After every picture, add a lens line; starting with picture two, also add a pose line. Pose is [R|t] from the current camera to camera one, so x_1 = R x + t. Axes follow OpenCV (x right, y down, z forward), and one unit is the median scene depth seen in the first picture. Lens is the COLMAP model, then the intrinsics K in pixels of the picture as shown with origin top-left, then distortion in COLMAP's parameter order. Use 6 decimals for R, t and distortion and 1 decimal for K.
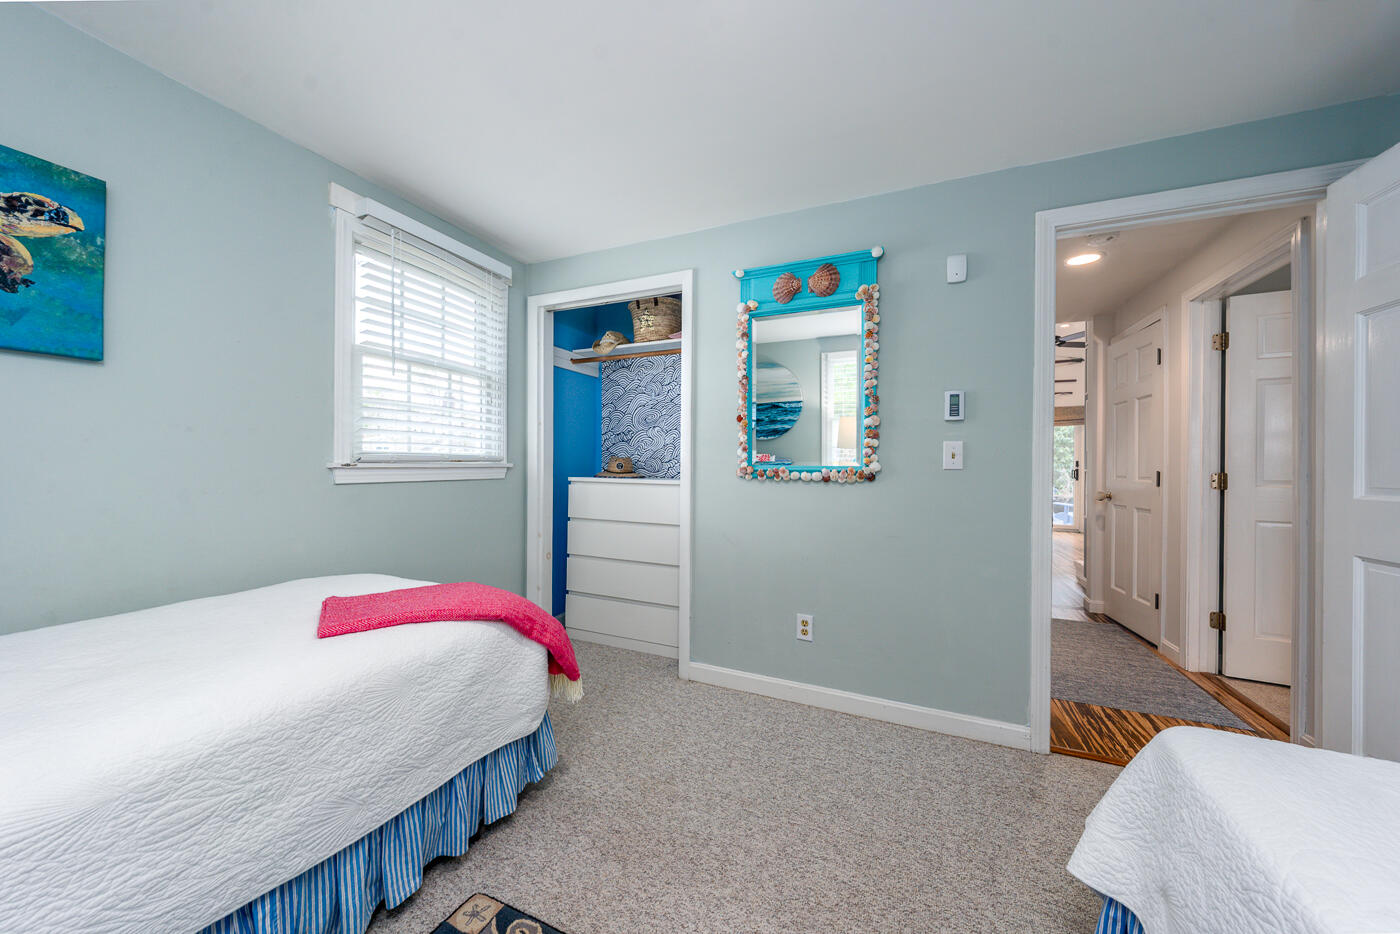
lens RADIAL K [[482.1, 0, 700.0], [0, 482.1, 467.0], [0, 0, 1]] dist [-0.000483, 0.000003]
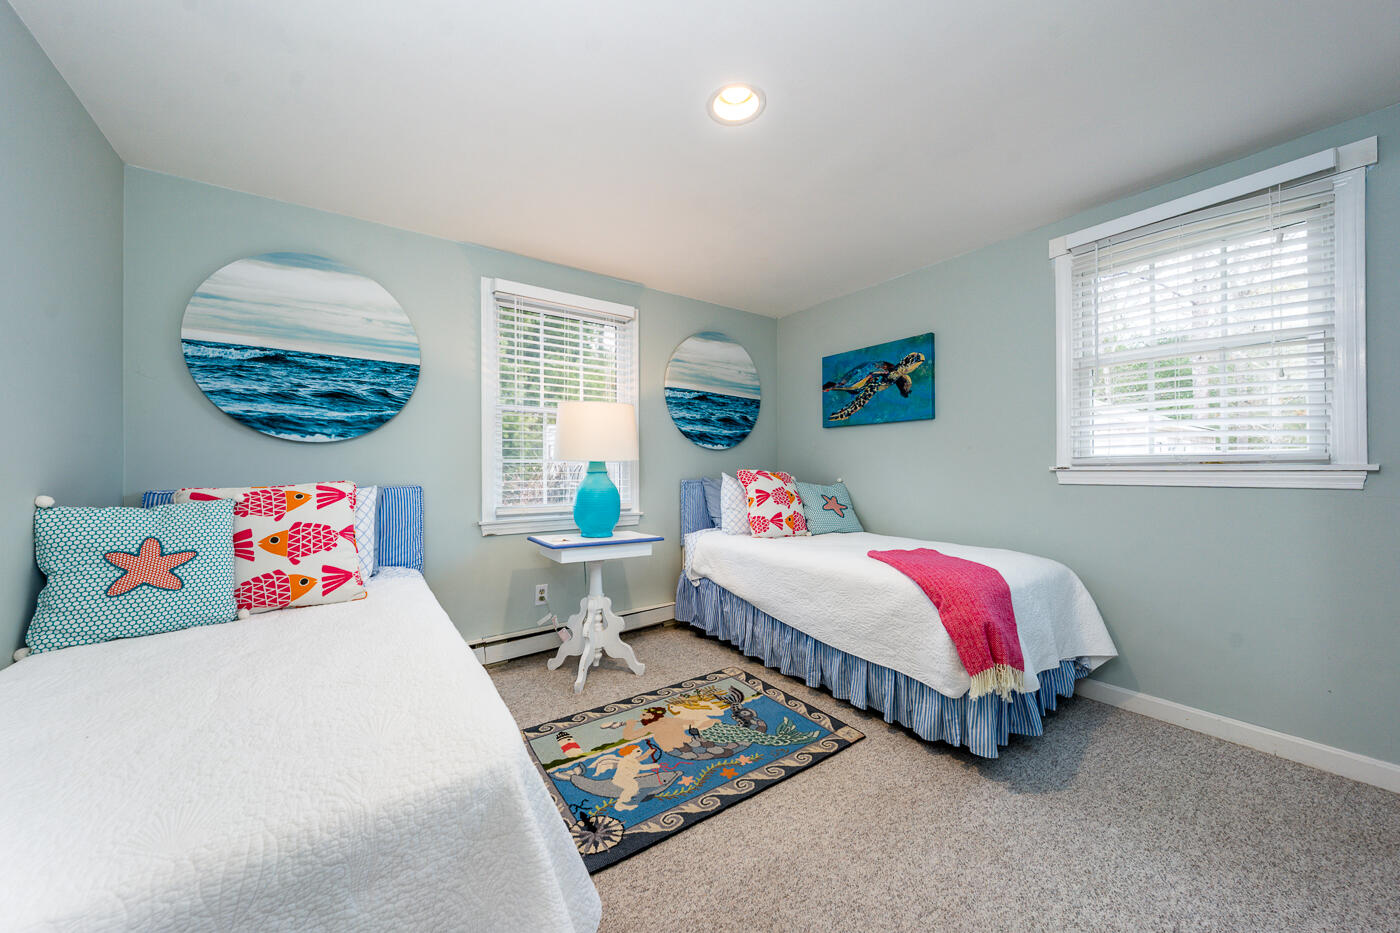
lens RADIAL K [[482.1, 0, 700.0], [0, 482.1, 466.5], [0, 0, 1]] dist [-0.000483, 0.000003]
pose [[-0.498501, -0.008357, -0.866849, 1.049002], [-0.003505, 0.999965, -0.007625, 0.005967], [0.866882, -0.000763, -0.498513, 1.154890]]
